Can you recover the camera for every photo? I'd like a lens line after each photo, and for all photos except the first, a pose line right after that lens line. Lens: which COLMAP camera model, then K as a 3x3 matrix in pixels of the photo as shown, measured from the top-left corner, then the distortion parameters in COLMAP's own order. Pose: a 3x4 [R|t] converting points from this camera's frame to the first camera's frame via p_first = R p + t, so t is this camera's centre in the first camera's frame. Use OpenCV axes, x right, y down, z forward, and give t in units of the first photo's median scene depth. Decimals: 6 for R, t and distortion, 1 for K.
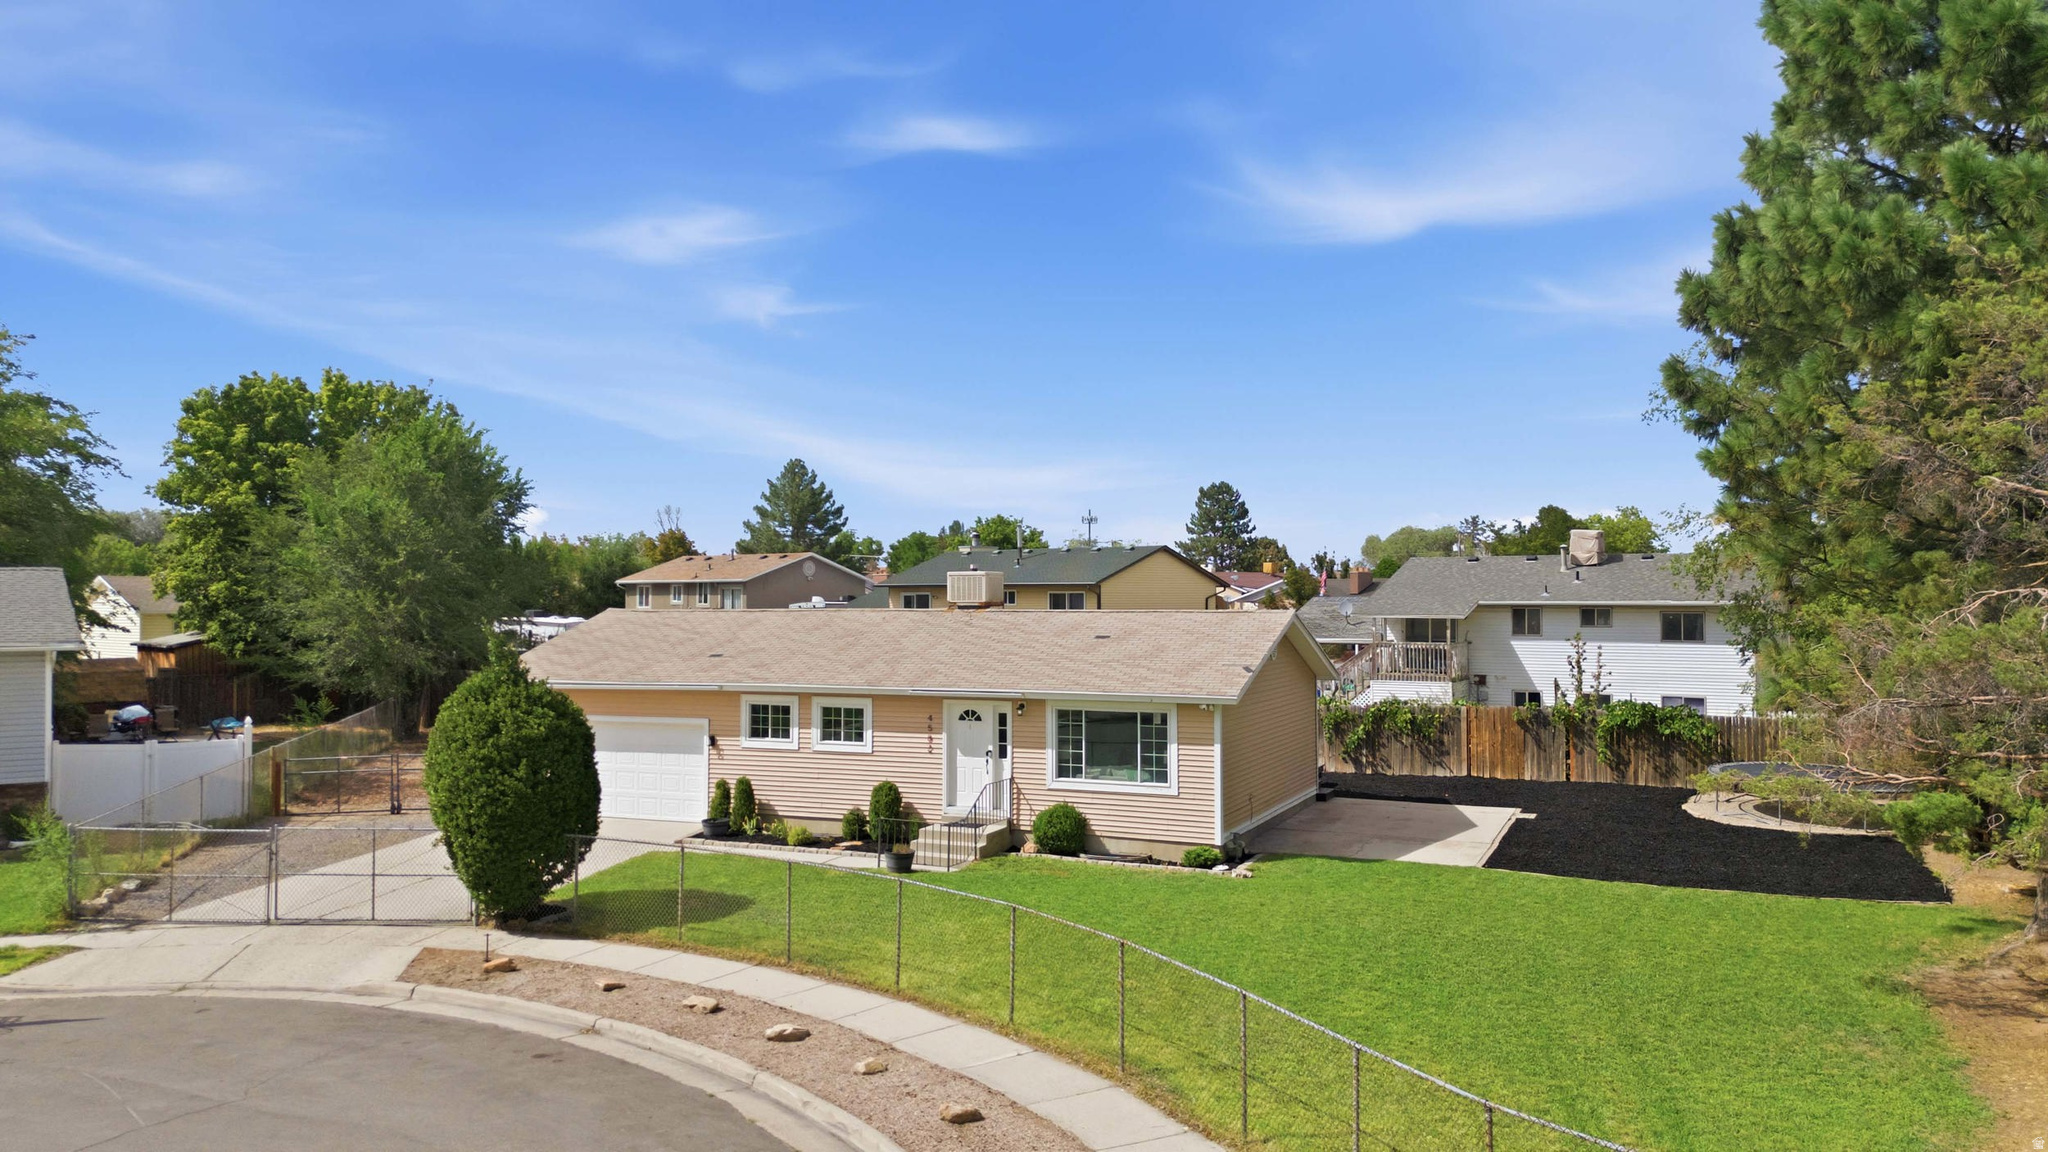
lens RADIAL K [[1507.2, 0, 1024.0], [0, 1507.2, 576.0], [0, 0, 1]] dist [0.092421, -0.120651]
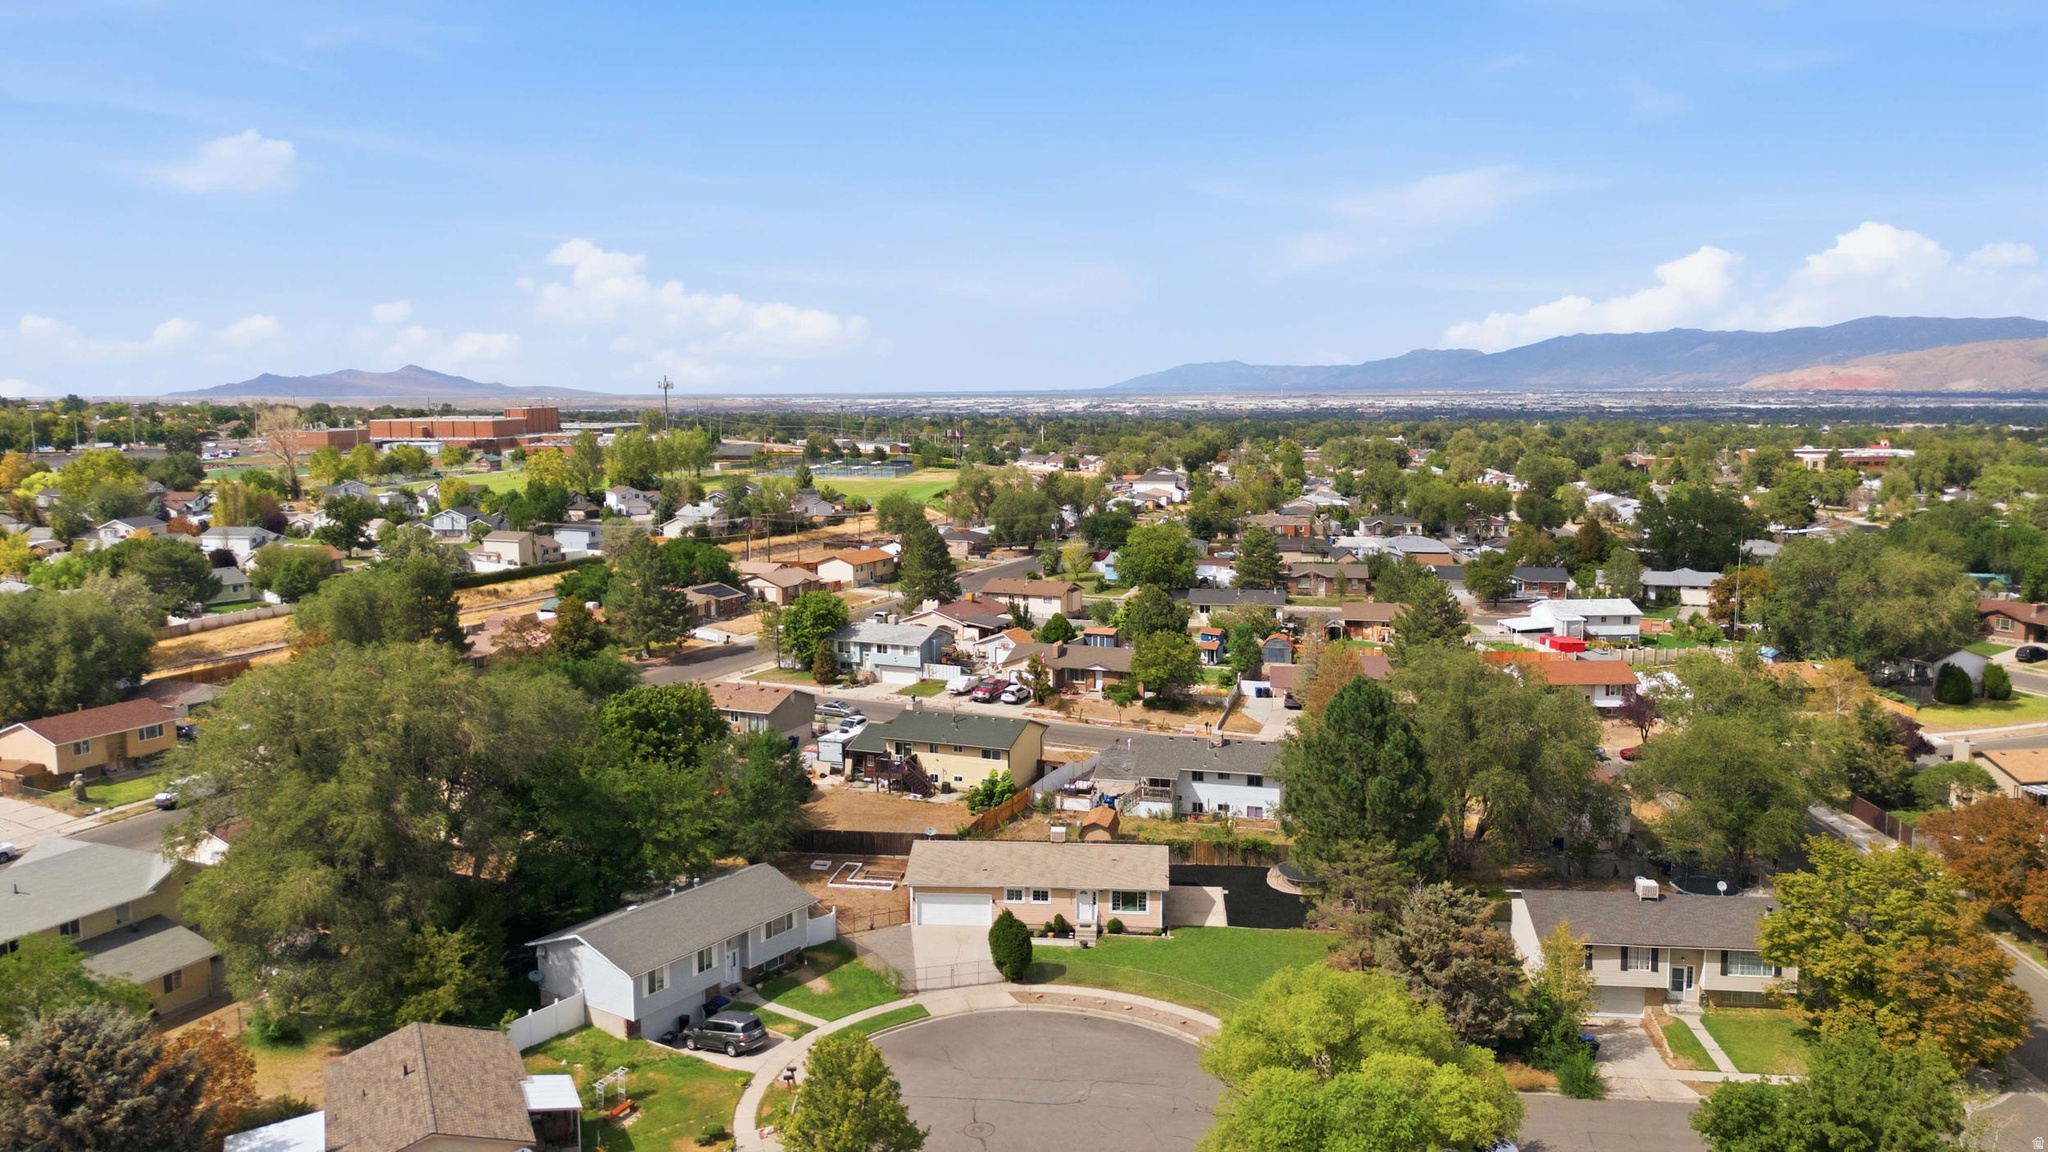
lens RADIAL K [[1507.2, 0, 1024.0], [0, 1507.2, 576.0], [0, 0, 1]] dist [0.092421, -0.120651]
pose [[0.947197, -0.044940, 0.317486, -1.213124], [-0.000621, 0.989871, 0.141967, -1.094809], [-0.320651, -0.134668, 0.937576, -2.036678]]
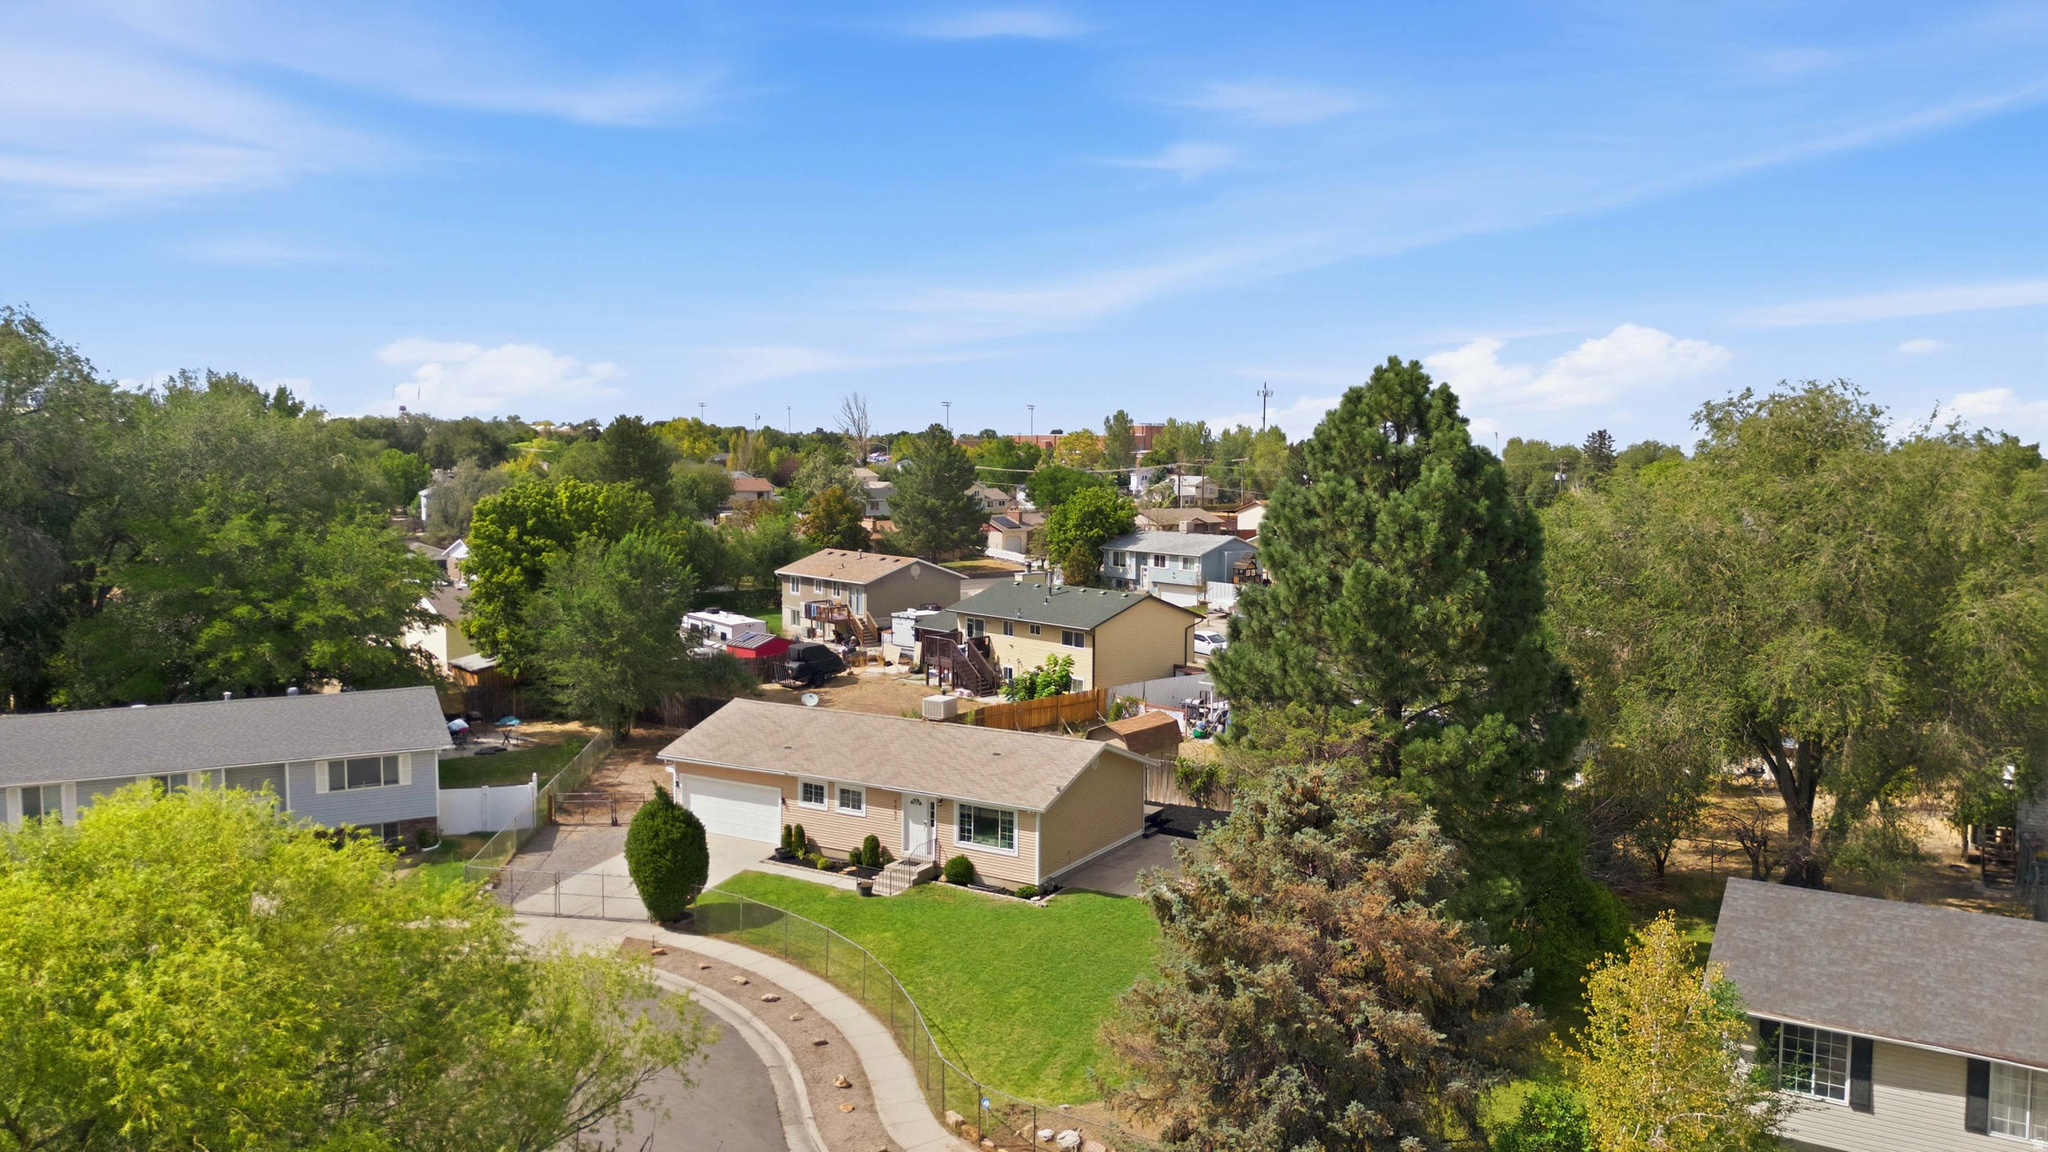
lens RADIAL K [[1507.2, 0, 1024.0], [0, 1507.2, 576.0], [0, 0, 1]] dist [0.092421, -0.120651]
pose [[0.991587, 0.017588, -0.128245, 0.324072], [-0.004379, 0.994717, 0.102559, -0.367251], [0.129371, -0.101134, 0.986425, -0.748297]]
